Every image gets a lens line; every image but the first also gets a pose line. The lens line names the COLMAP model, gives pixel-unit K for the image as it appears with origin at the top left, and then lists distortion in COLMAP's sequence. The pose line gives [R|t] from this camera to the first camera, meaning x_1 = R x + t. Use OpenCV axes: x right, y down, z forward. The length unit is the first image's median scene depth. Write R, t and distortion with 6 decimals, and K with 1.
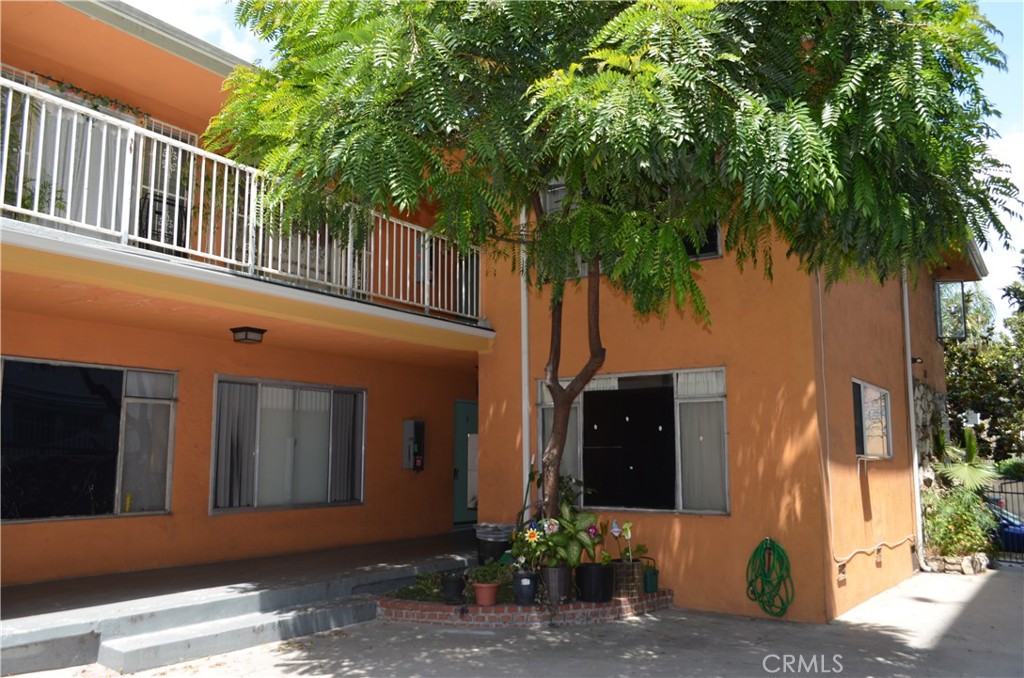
lens RADIAL K [[794.7, 0, 513.9], [0, 794.7, 356.8], [0, 0, 1]] dist [-0.001228, -0.007550]
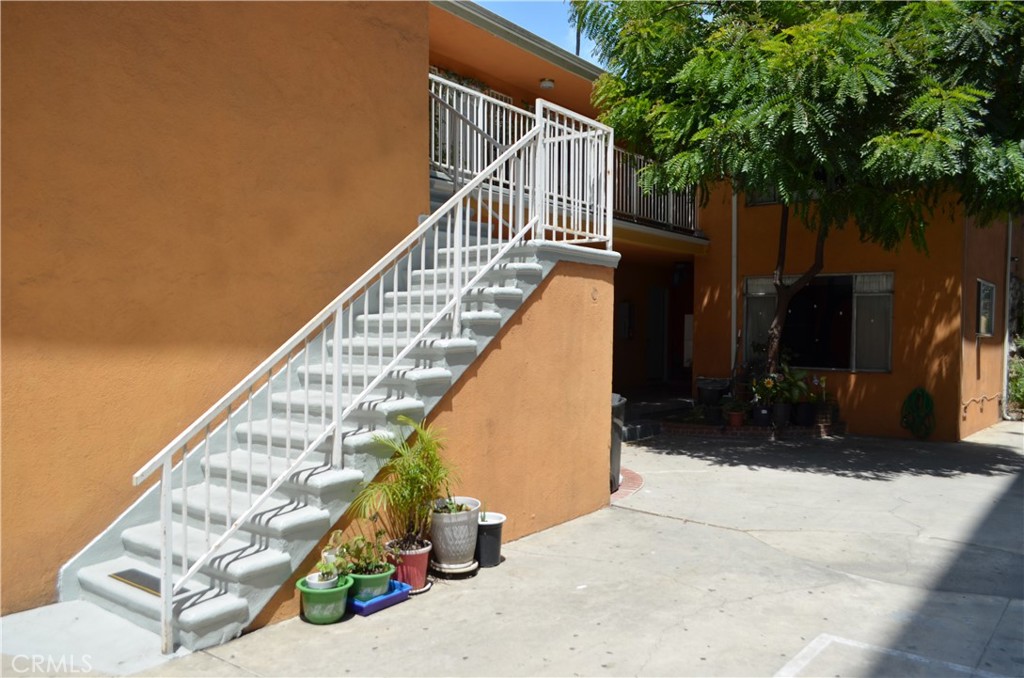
lens RADIAL K [[800.2, 0, 524.6], [0, 800.2, 348.6], [0, 0, 1]] dist [0.014943, -0.007210]
pose [[0.999461, 0.013815, -0.029775, -0.325091], [-0.009073, 0.988051, 0.153861, -0.061492], [0.031545, -0.153508, 0.987644, -0.437527]]
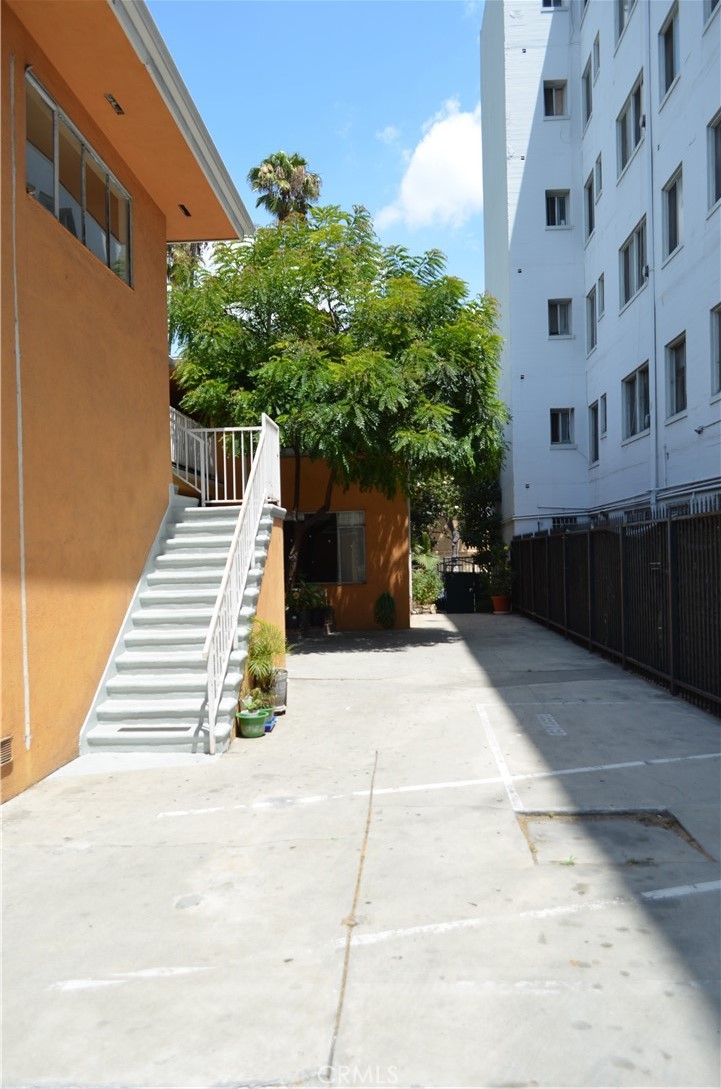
lens RADIAL K [[845.1, 0, 360.5], [0, 845.1, 544.5], [0, 0, 1]] dist [-0.001228, -0.007550]
pose [[0.853411, -0.019710, 0.520865, -0.775102], [-0.040702, 0.993714, 0.104291, -0.112479], [-0.519646, -0.110203, 0.847244, -0.737802]]
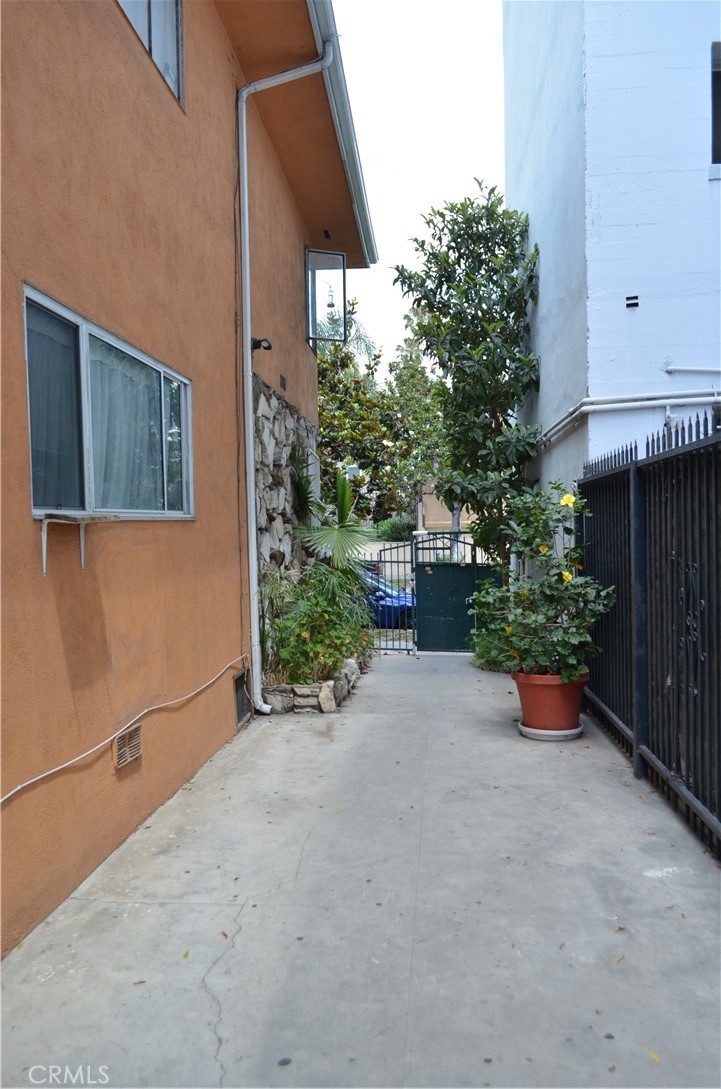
lens RADIAL K [[845.1, 0, 360.5], [0, 845.1, 544.5], [0, 0, 1]] dist [-0.001228, -0.007550]
pose [[0.864755, -0.034794, 0.500988, 0.362927], [-0.040424, 0.989537, 0.138500, 0.080268], [-0.500565, -0.140021, 0.854300, 0.600278]]
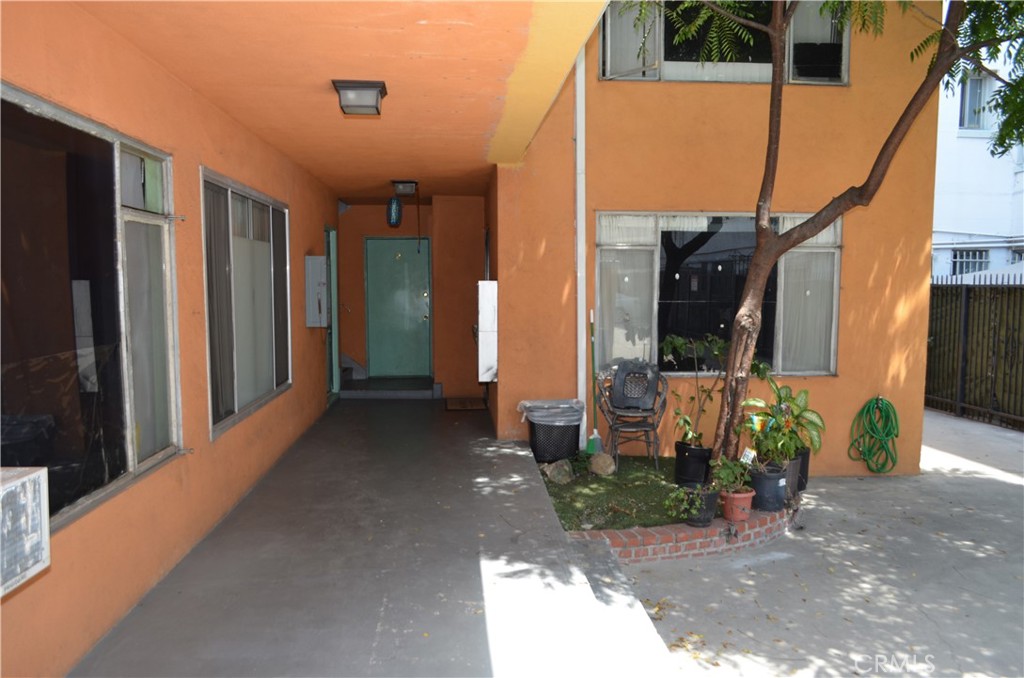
lens RADIAL K [[794.7, 0, 513.9], [0, 794.7, 356.8], [0, 0, 1]] dist [-0.001228, -0.007550]
pose [[0.771904, -0.057985, 0.633090, -0.539911], [-0.085217, 0.977408, 0.193423, 0.025467], [-0.630002, -0.203254, 0.749523, 0.476470]]
